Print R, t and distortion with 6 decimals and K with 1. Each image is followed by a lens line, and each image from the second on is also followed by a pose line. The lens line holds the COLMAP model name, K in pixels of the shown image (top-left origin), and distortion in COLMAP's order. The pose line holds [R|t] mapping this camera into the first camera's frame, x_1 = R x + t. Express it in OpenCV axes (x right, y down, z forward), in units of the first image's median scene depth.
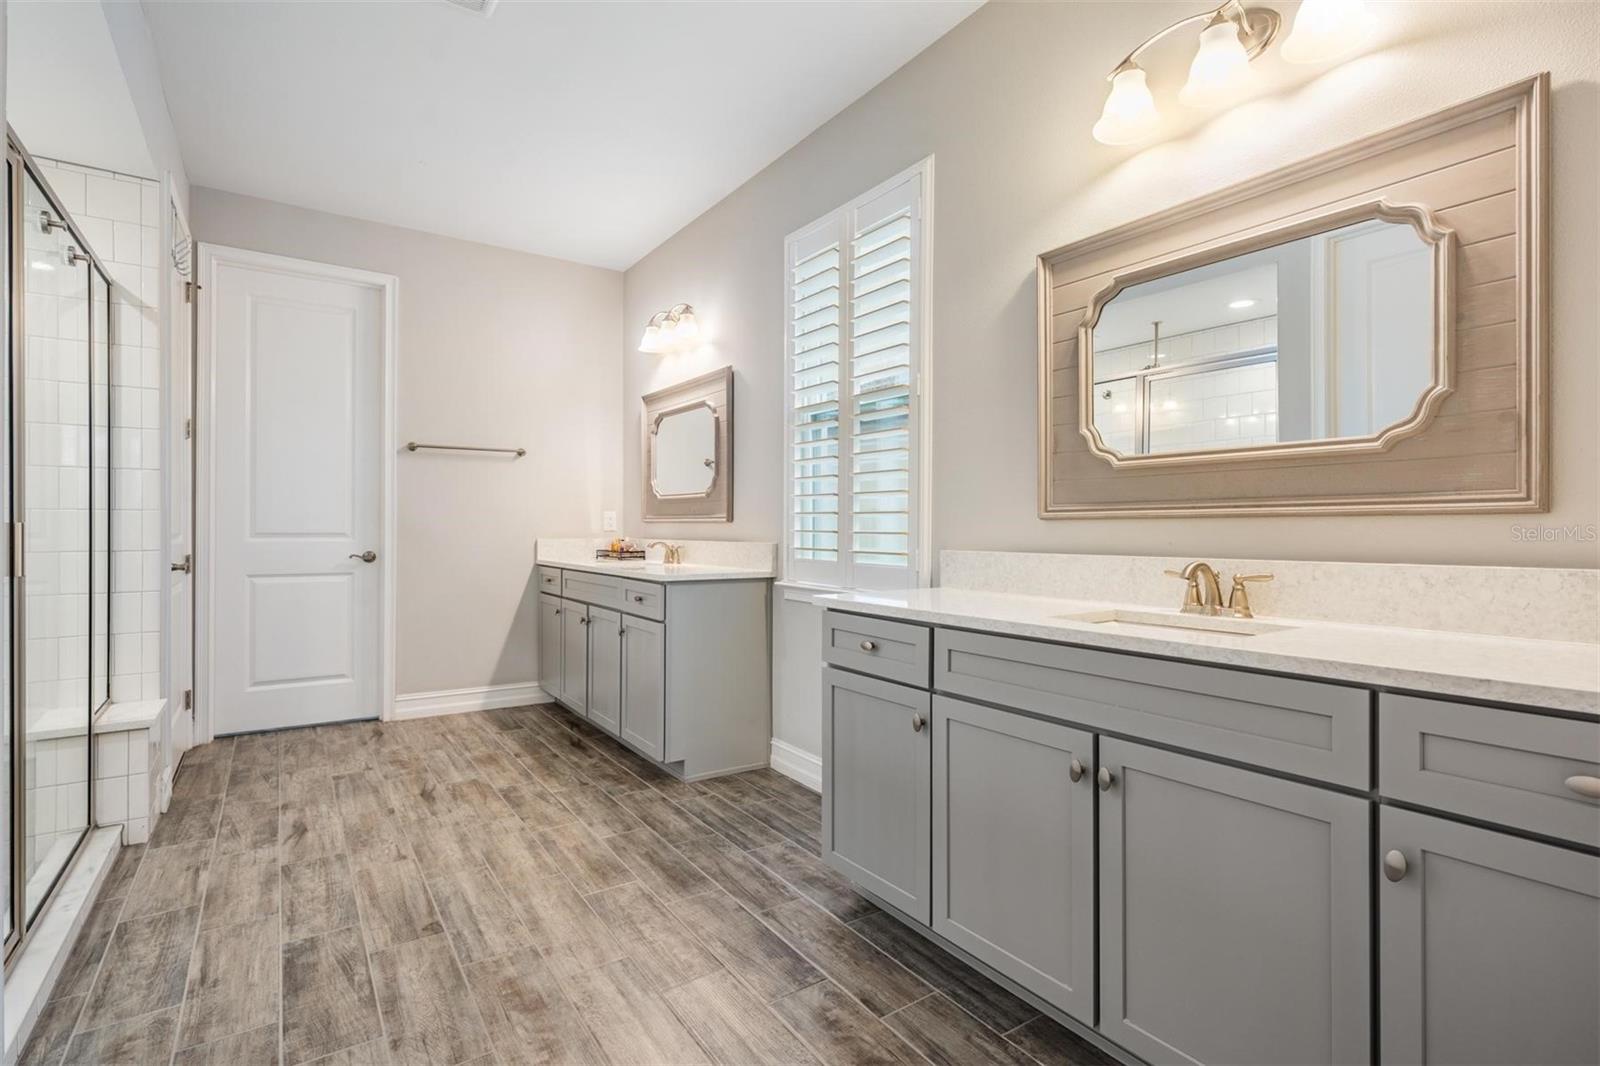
lens RADIAL K [[762.9, 0, 791.1], [0, 762.9, 519.3], [0, 0, 1]] dist [0.001970, -0.000173]
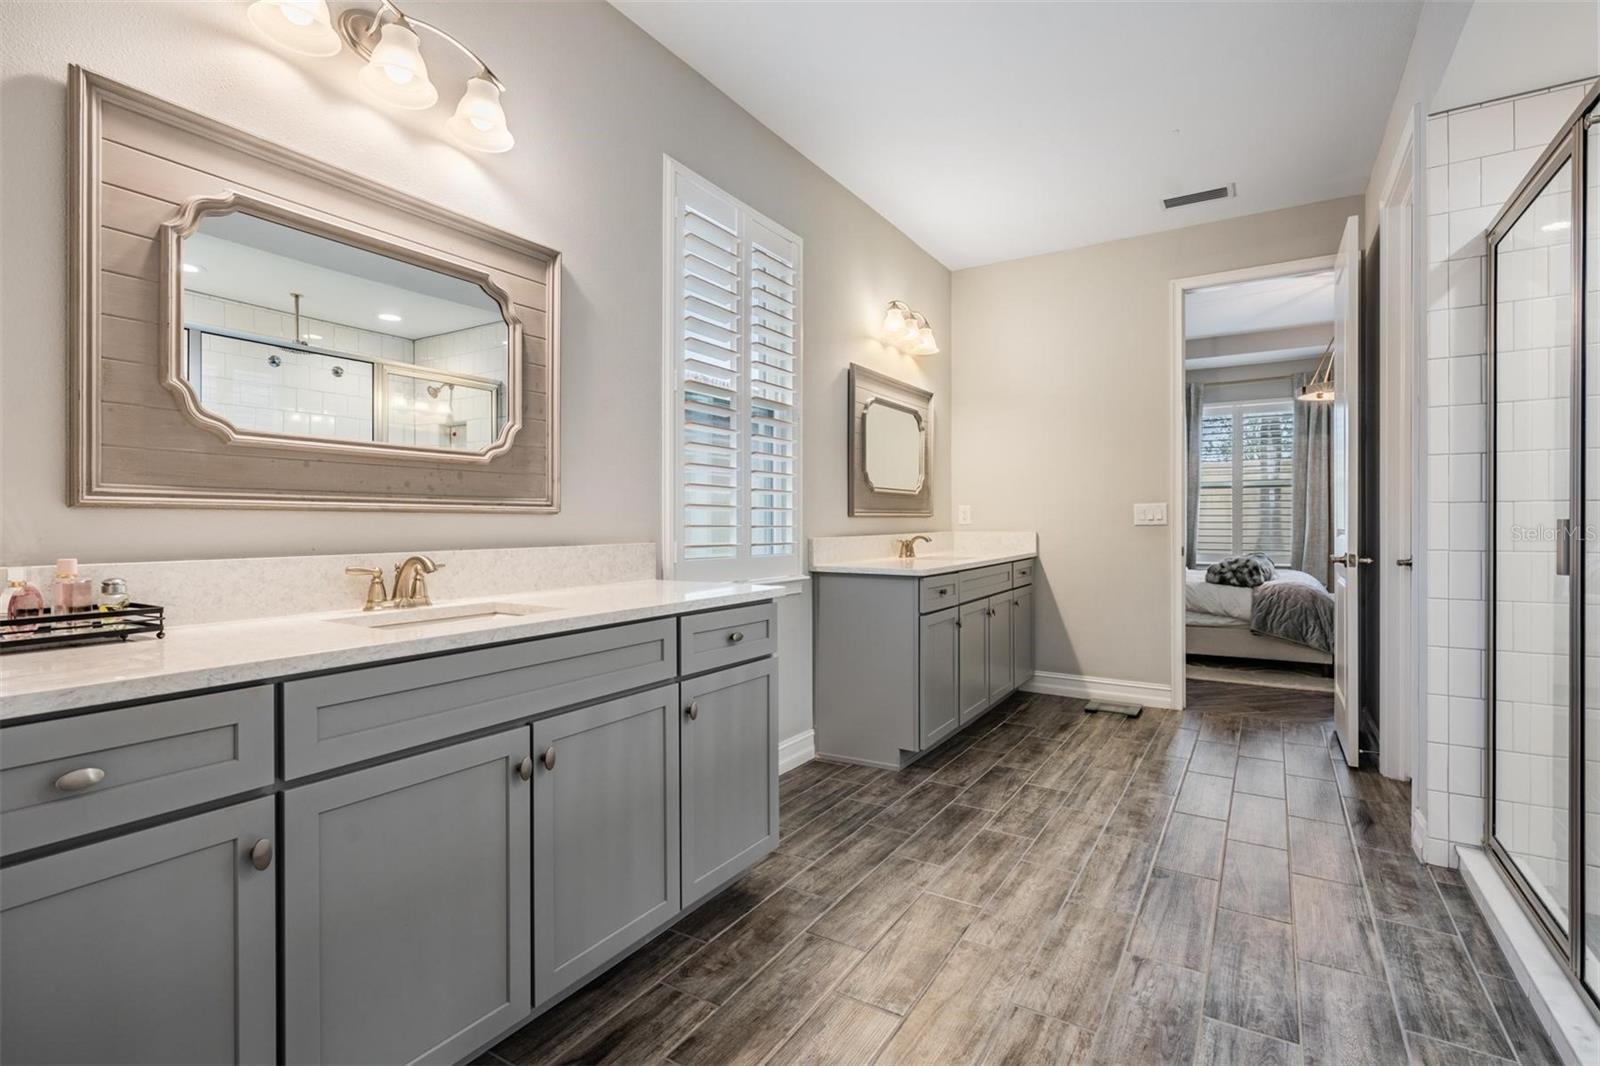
lens RADIAL K [[762.9, 0, 791.1], [0, 762.9, 519.3], [0, 0, 1]] dist [0.001970, -0.000173]
pose [[-0.407824, -0.000077, 0.913061, -1.086576], [-0.009804, 0.999943, -0.004295, 0.012090], [-0.913008, -0.010703, -0.407801, 1.668148]]
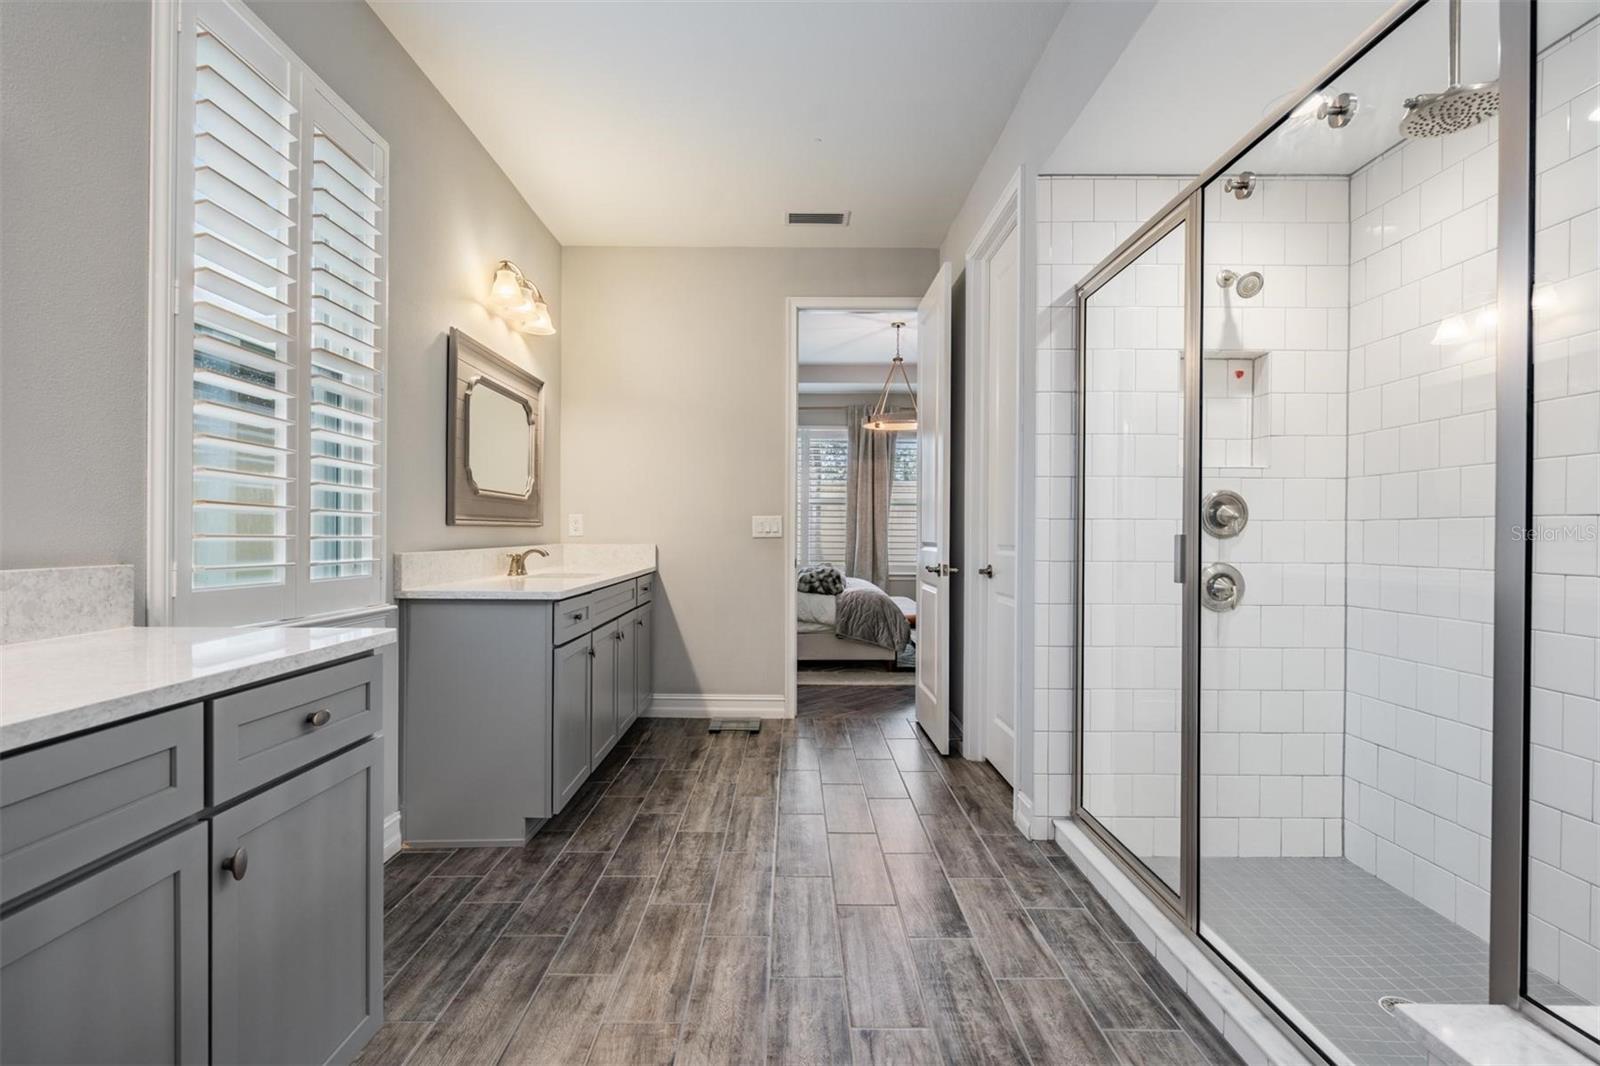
lens RADIAL K [[767.1, 0, 800.0], [0, 767.1, 533.0], [0, 0, 1]] dist [0.002590, -0.000428]
pose [[-0.836542, -0.008027, 0.547844, -0.842237], [-0.015138, 0.999850, -0.008465, 0.013288], [-0.547694, -0.015375, -0.836538, 1.635469]]
